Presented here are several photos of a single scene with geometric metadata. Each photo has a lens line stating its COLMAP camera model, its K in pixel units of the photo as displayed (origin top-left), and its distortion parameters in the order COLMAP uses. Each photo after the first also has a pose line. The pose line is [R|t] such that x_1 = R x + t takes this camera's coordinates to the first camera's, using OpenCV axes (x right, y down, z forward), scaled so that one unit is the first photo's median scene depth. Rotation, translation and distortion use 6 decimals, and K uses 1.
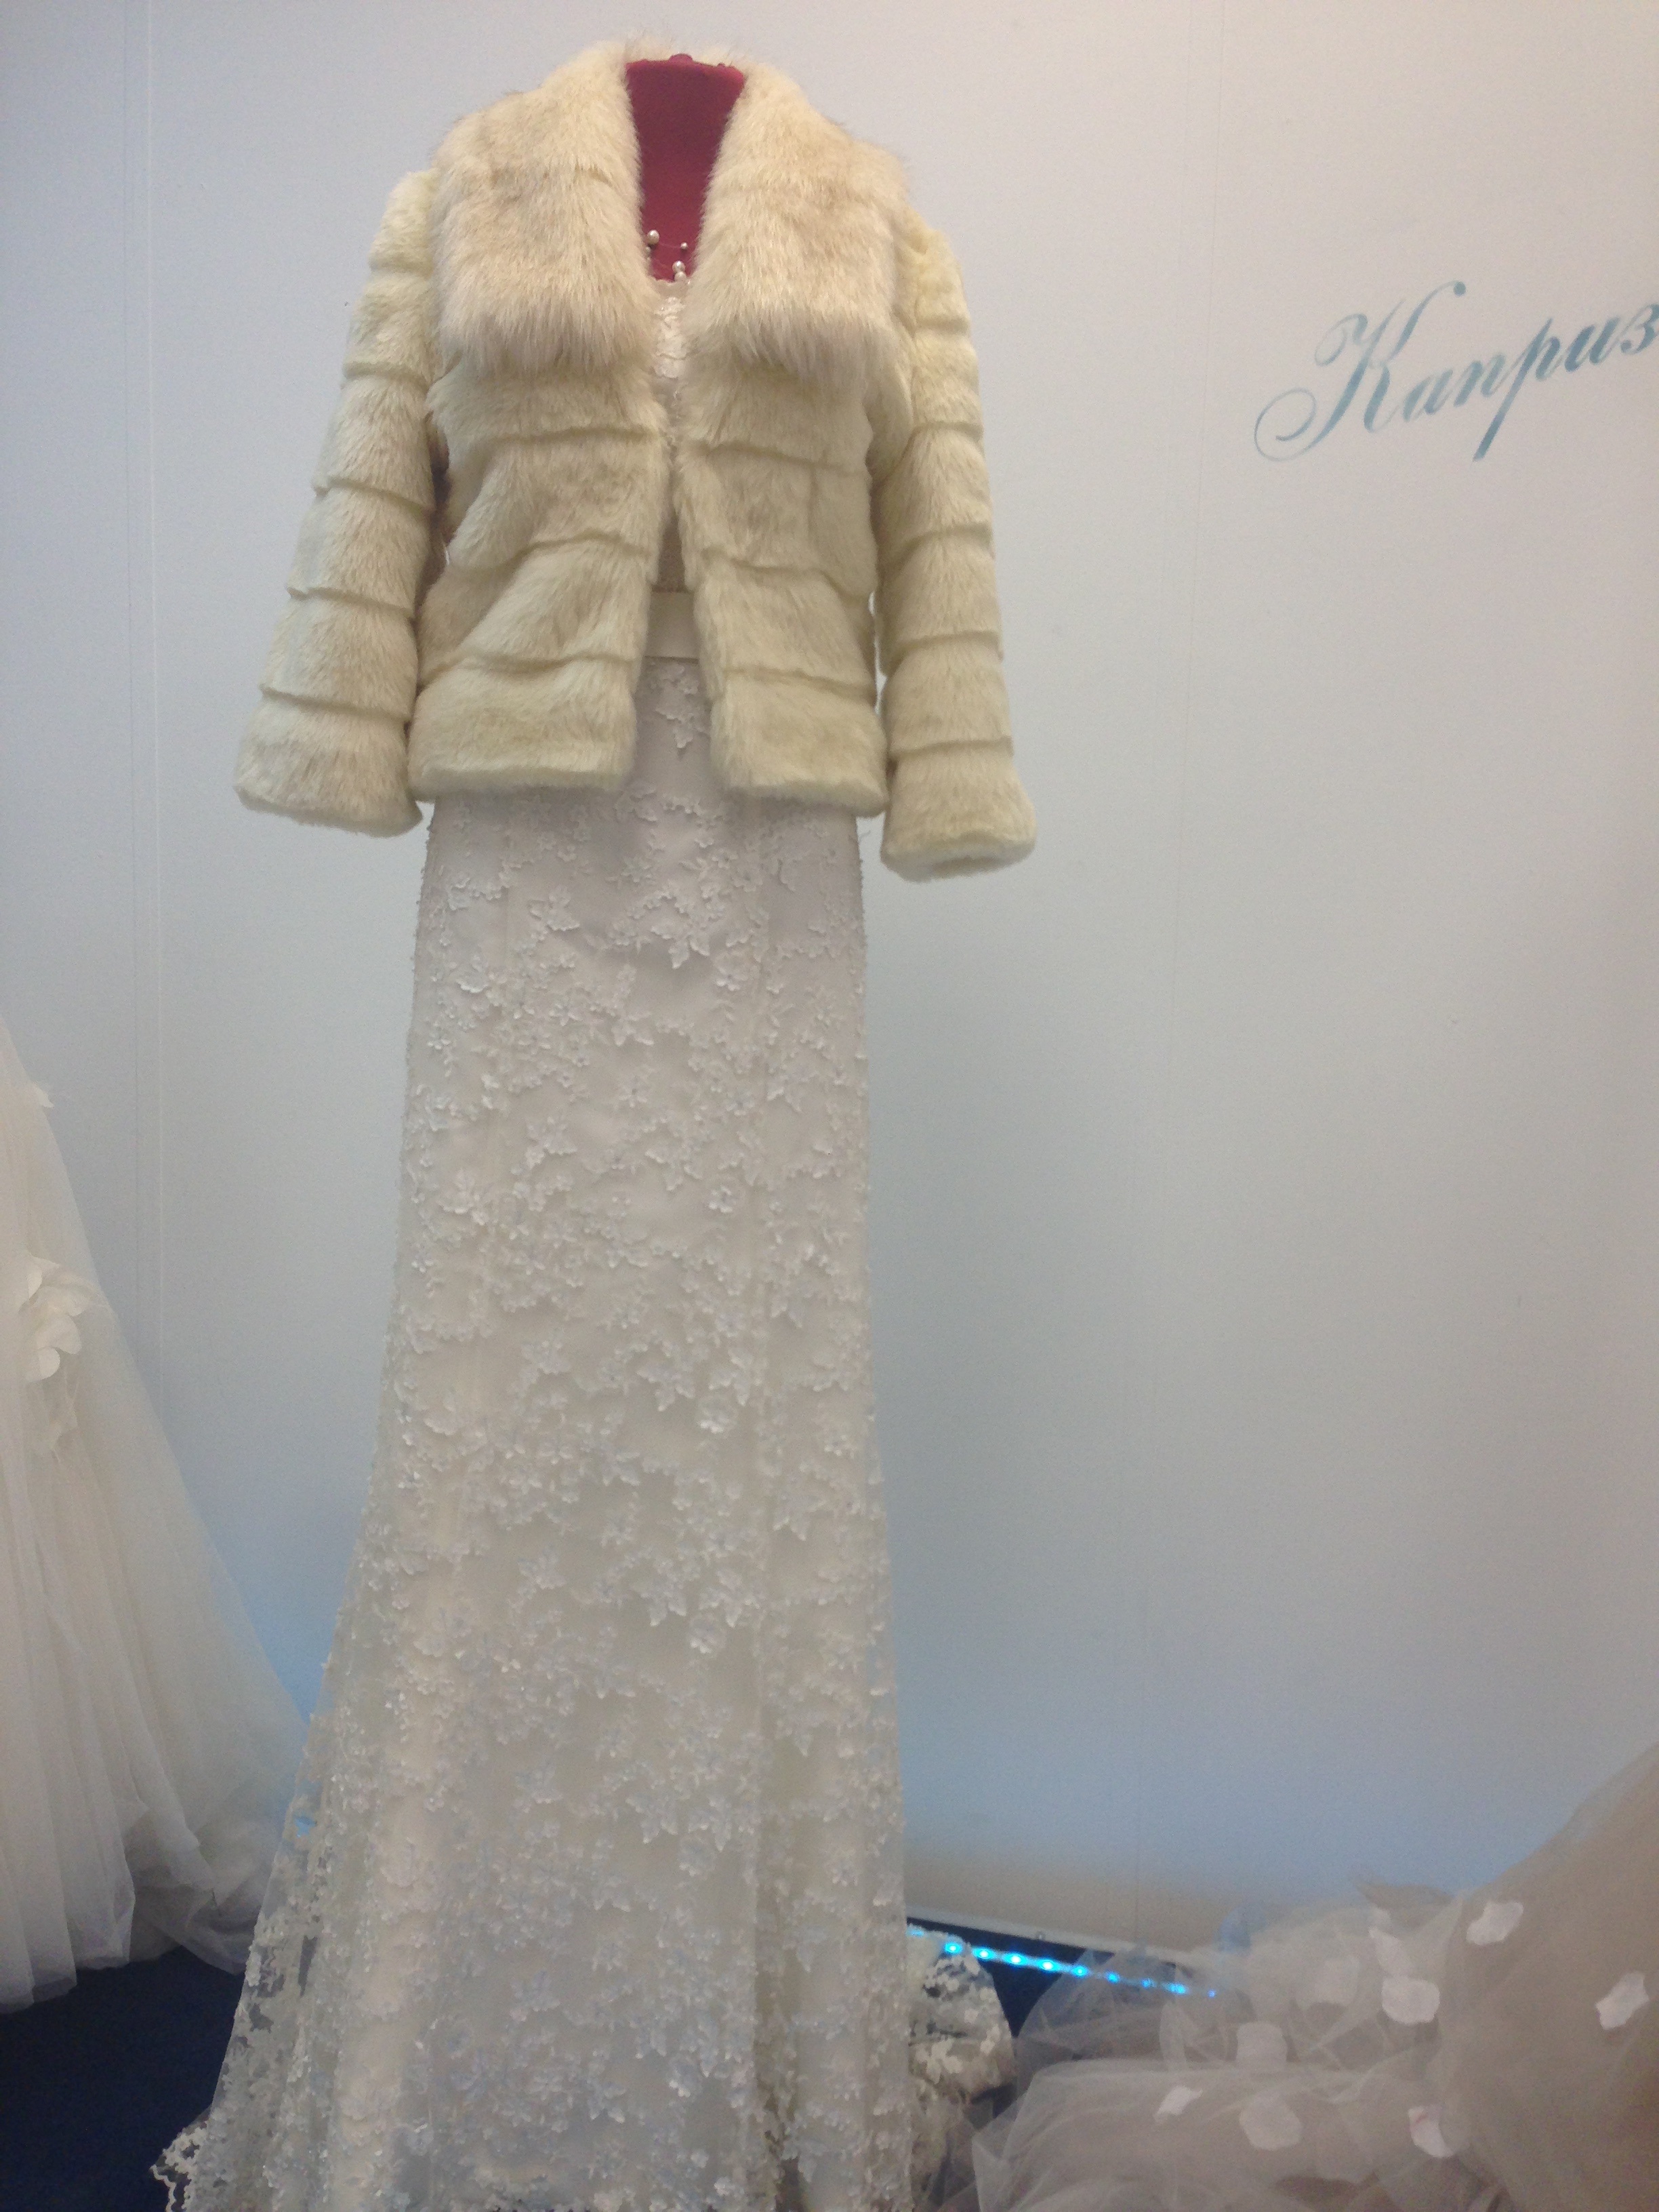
lens RADIAL K [[2114.8, 0, 852.5], [0, 2114.8, 1087.7], [0, 0, 1]] dist [0.049663, 0.000000]
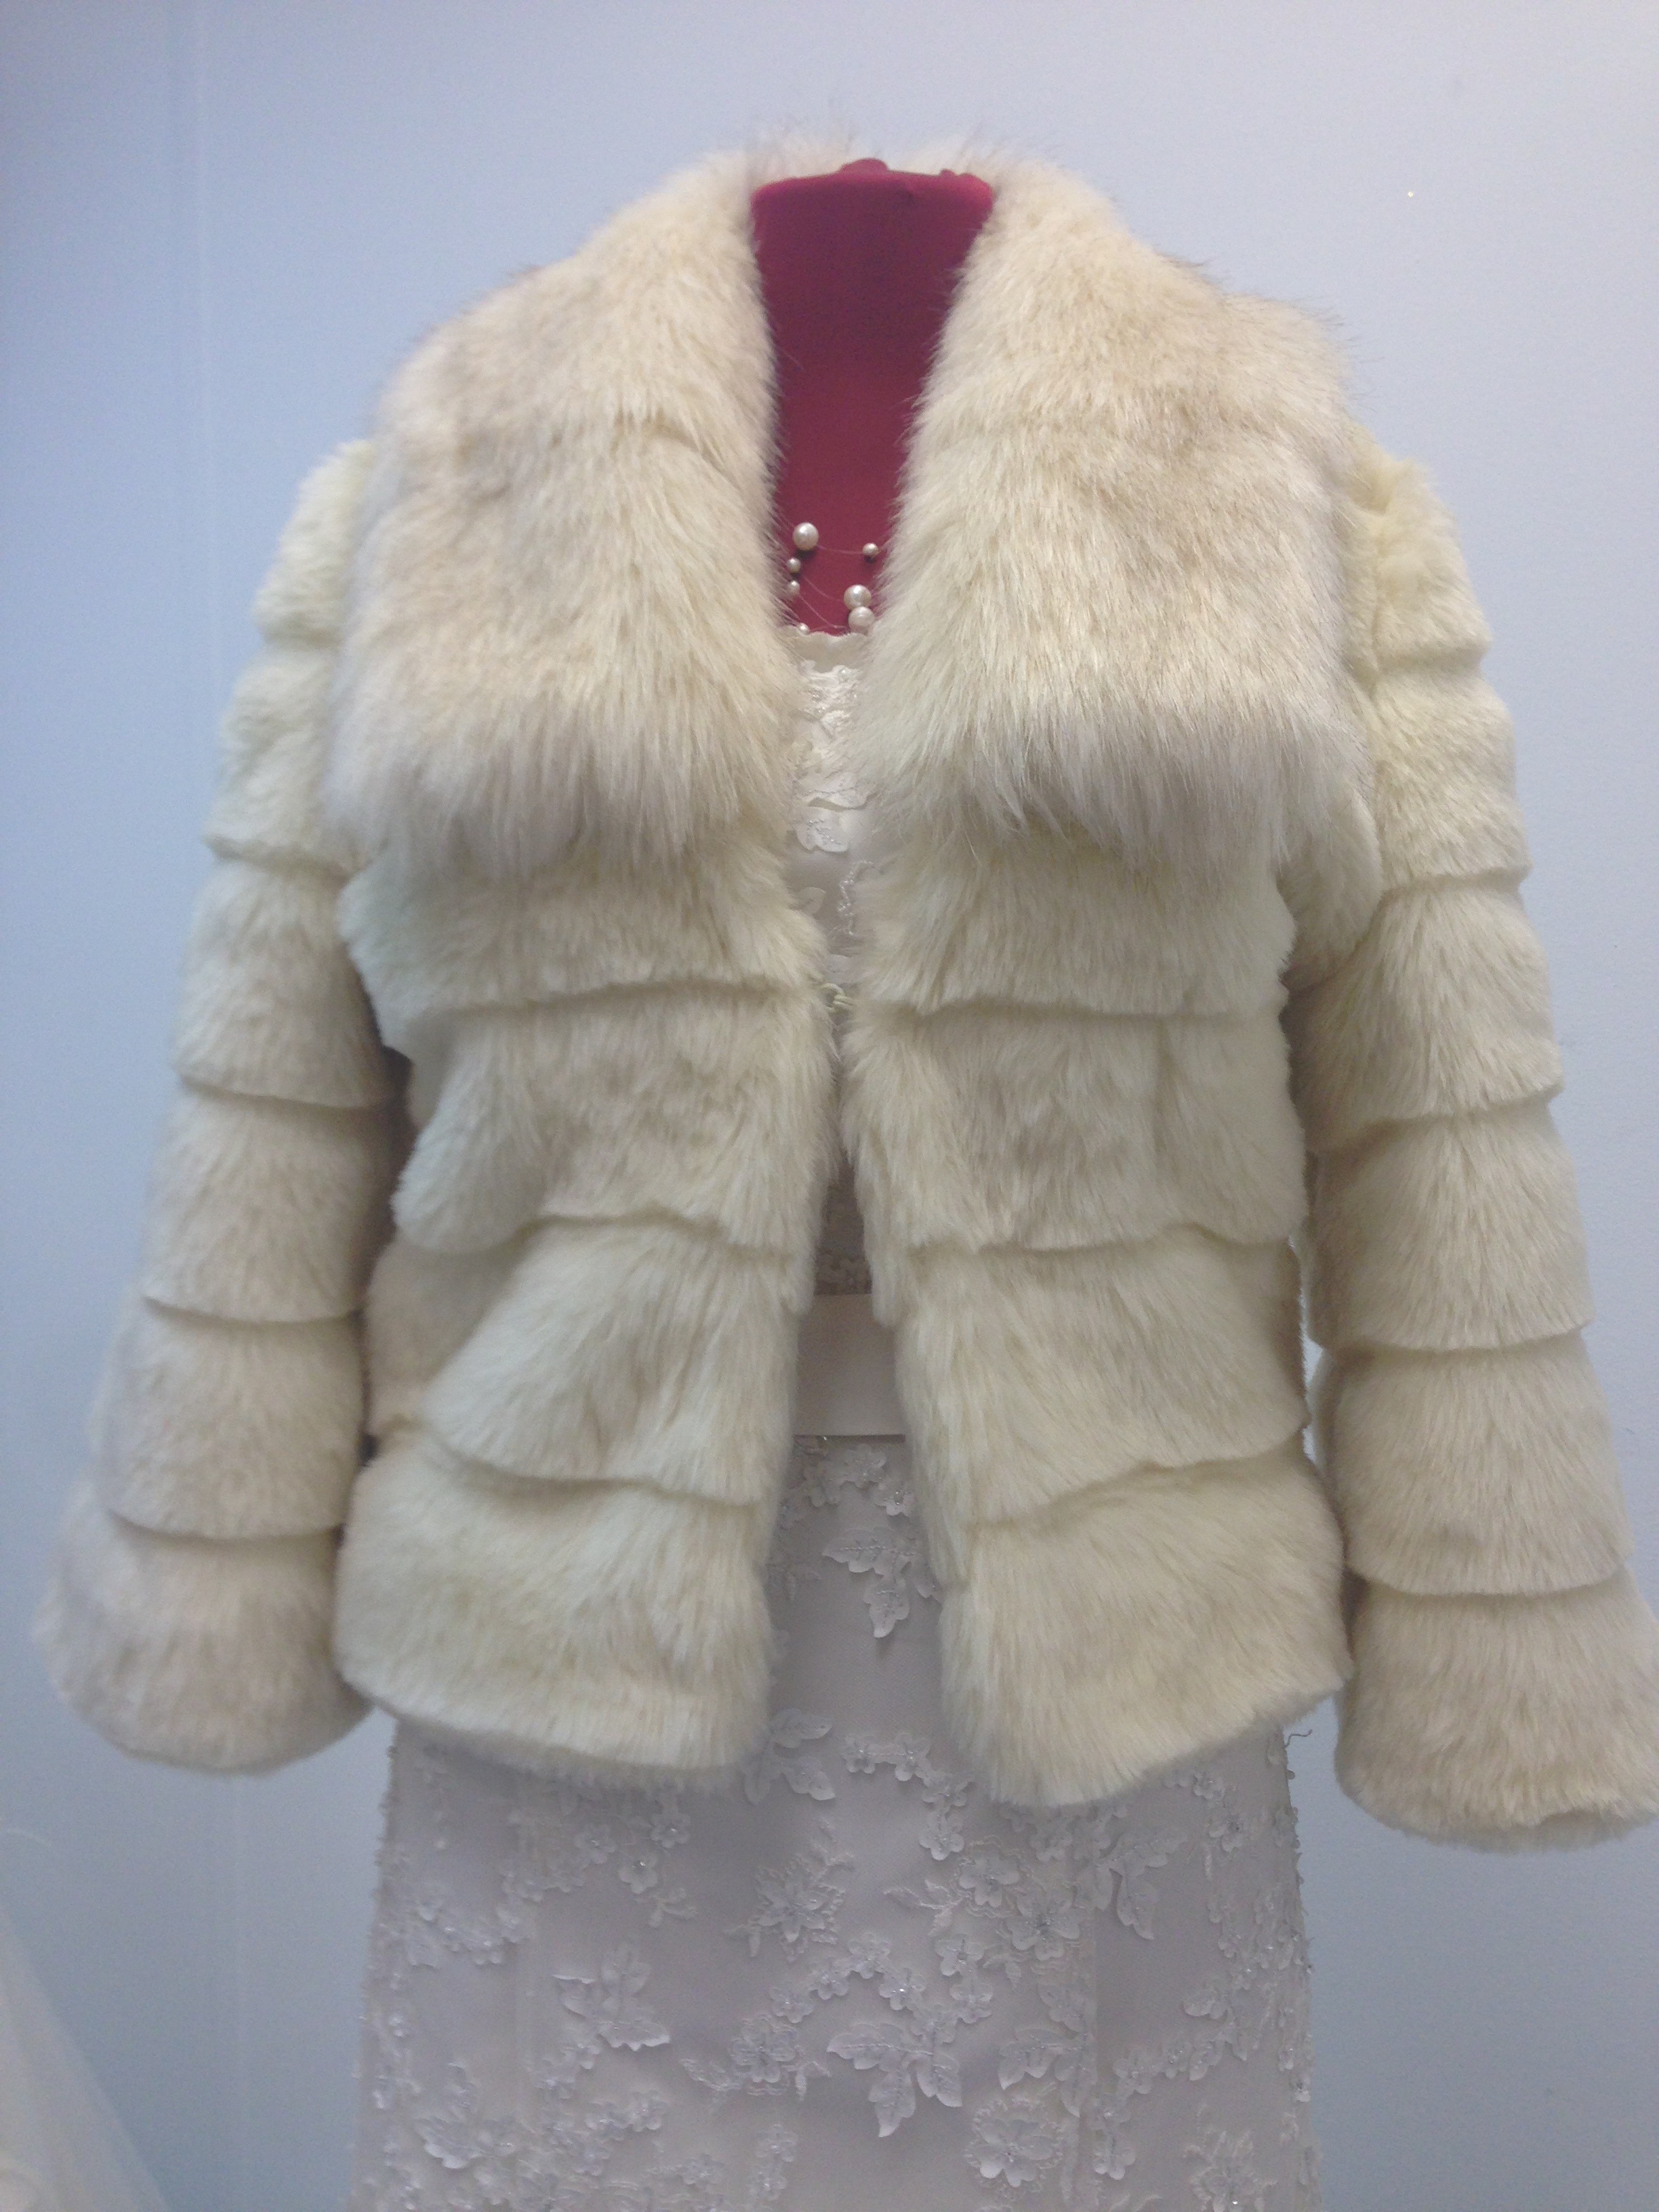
lens RADIAL K [[2114.8, 0, 813.2], [0, 2114.8, 1065.2], [0, 0, 1]] dist [0.049663, 0.000000]
pose [[0.983604, -0.032961, -0.177302, -0.011975], [0.020458, 0.997203, -0.071886, -0.250613], [0.179176, 0.067080, 0.981528, 0.551400]]
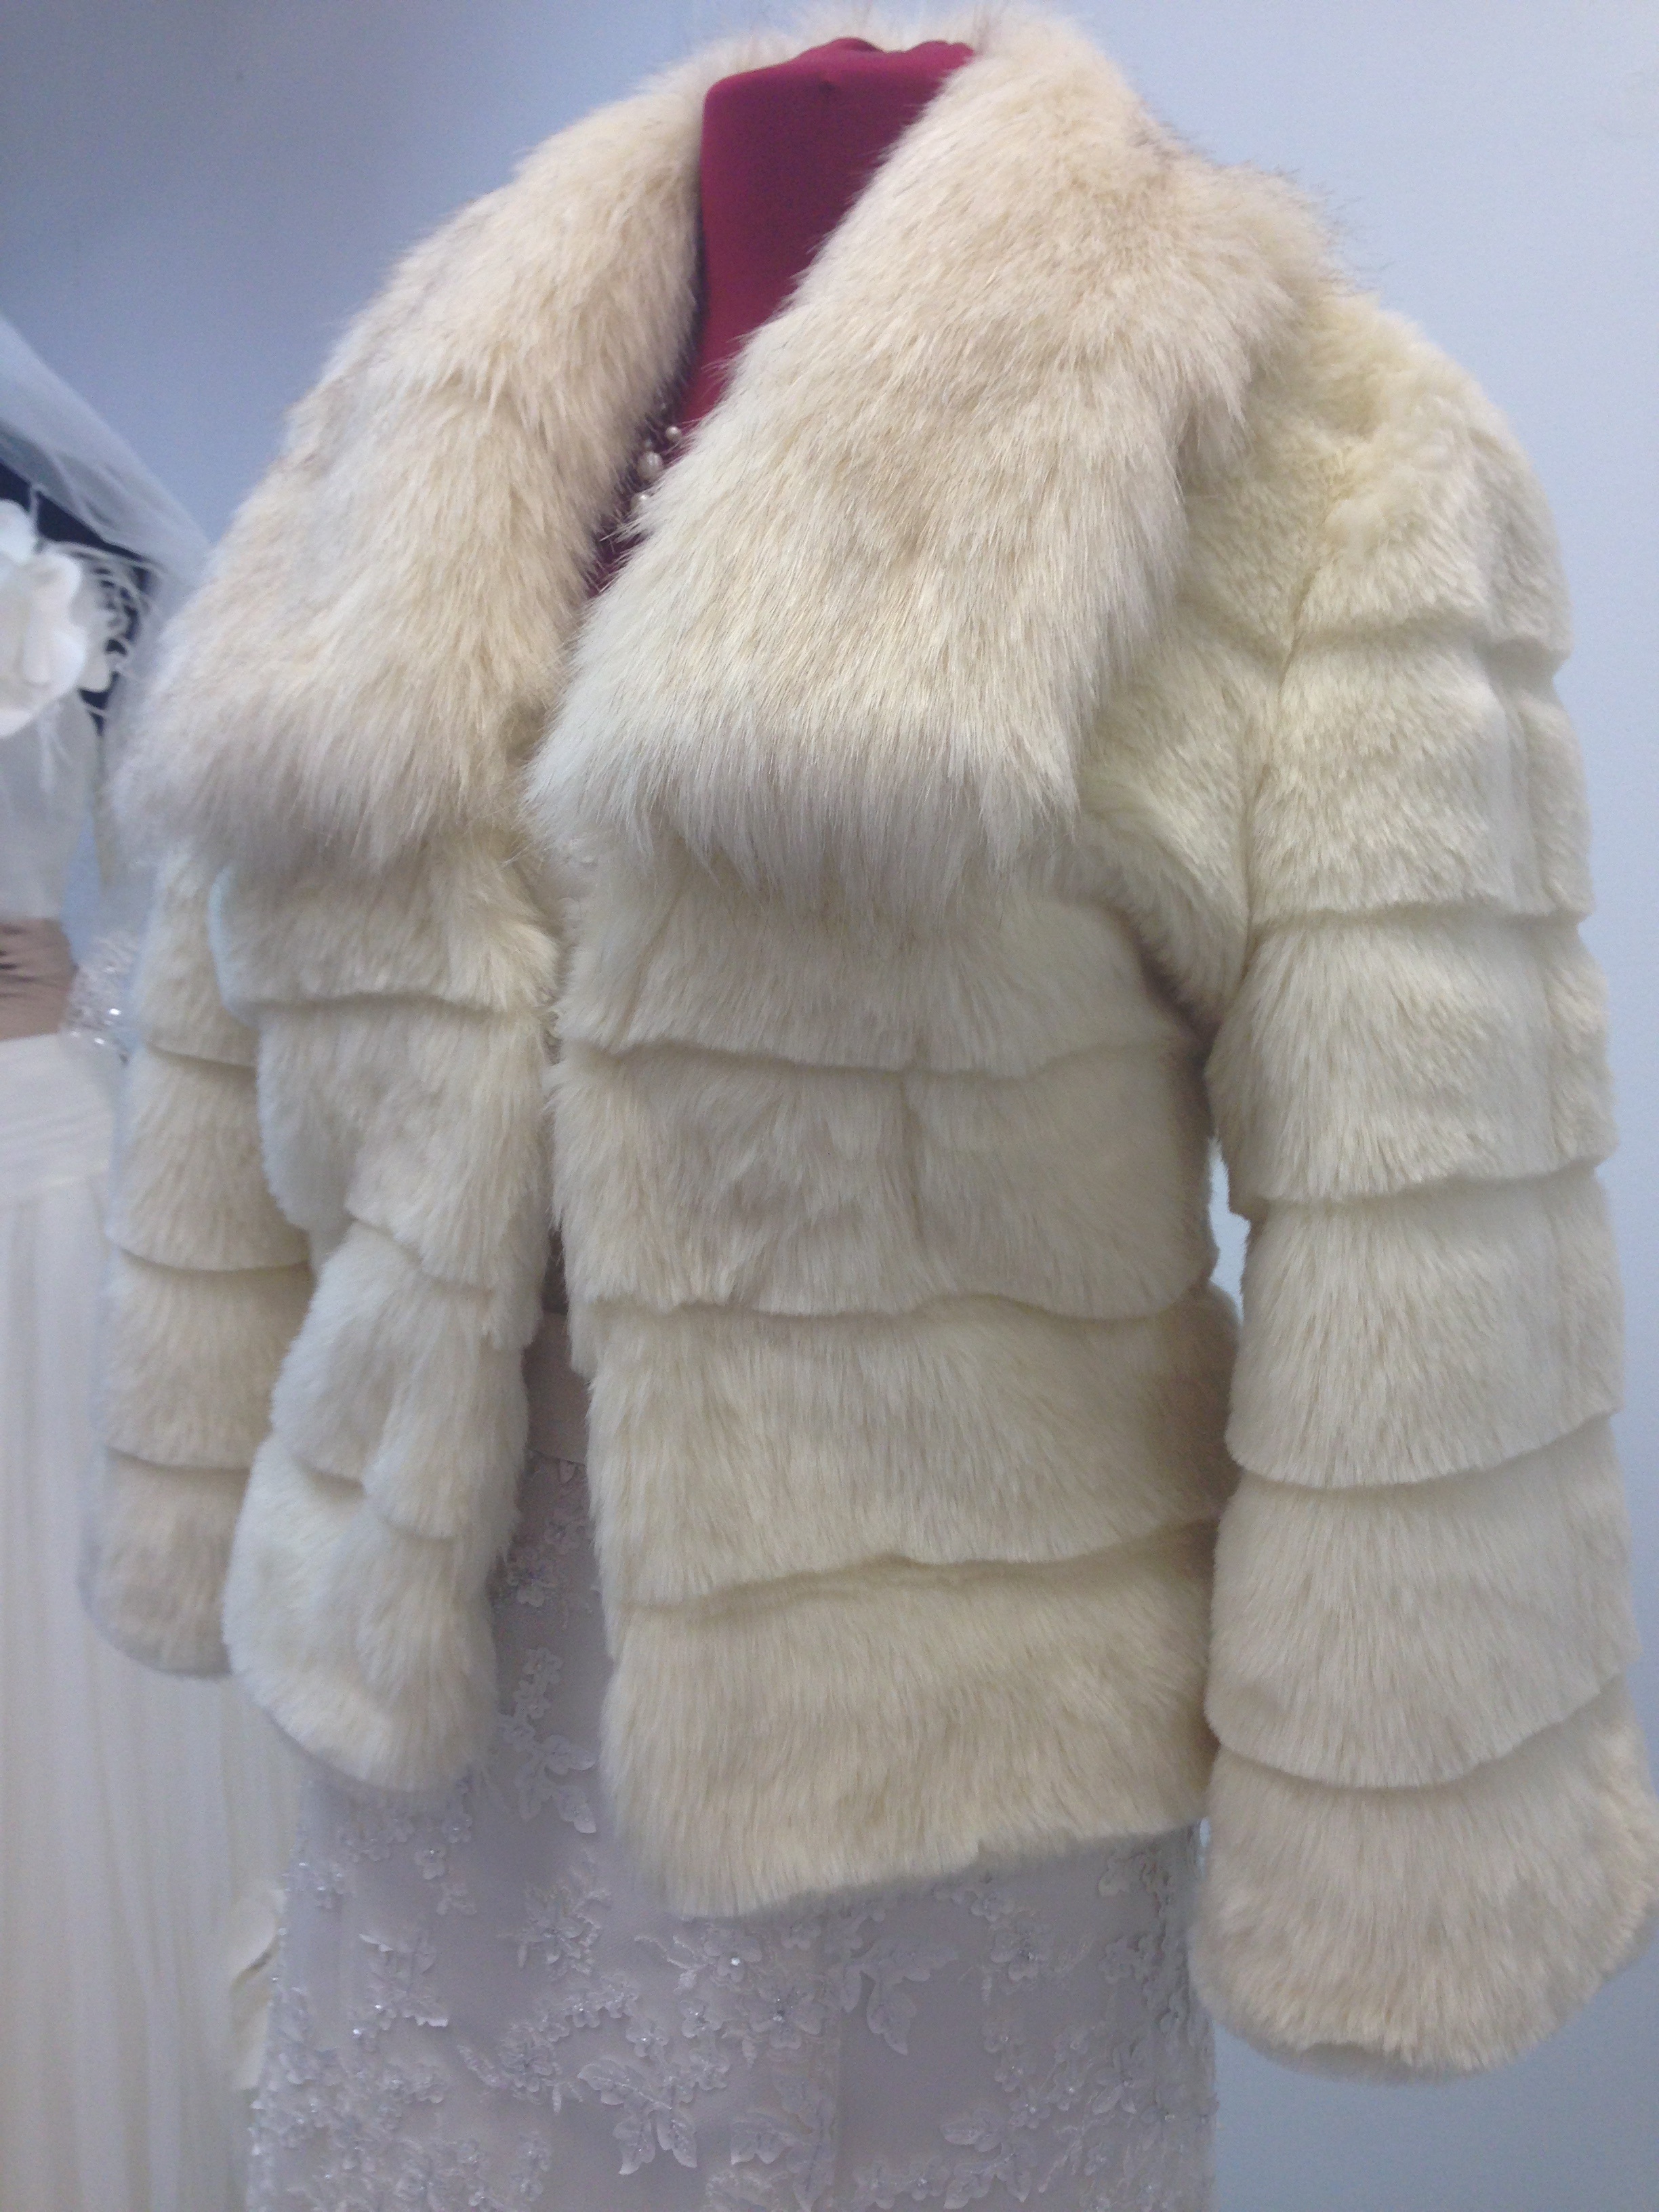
lens RADIAL K [[2114.8, 0, 810.5], [0, 2114.8, 1068.5], [0, 0, 1]] dist [0.049663, 0.000000]
pose [[0.836756, 0.062680, -0.543977, 0.173767], [-0.054668, 0.998026, 0.030906, -0.301054], [0.544840, 0.003877, 0.838531, 0.662279]]
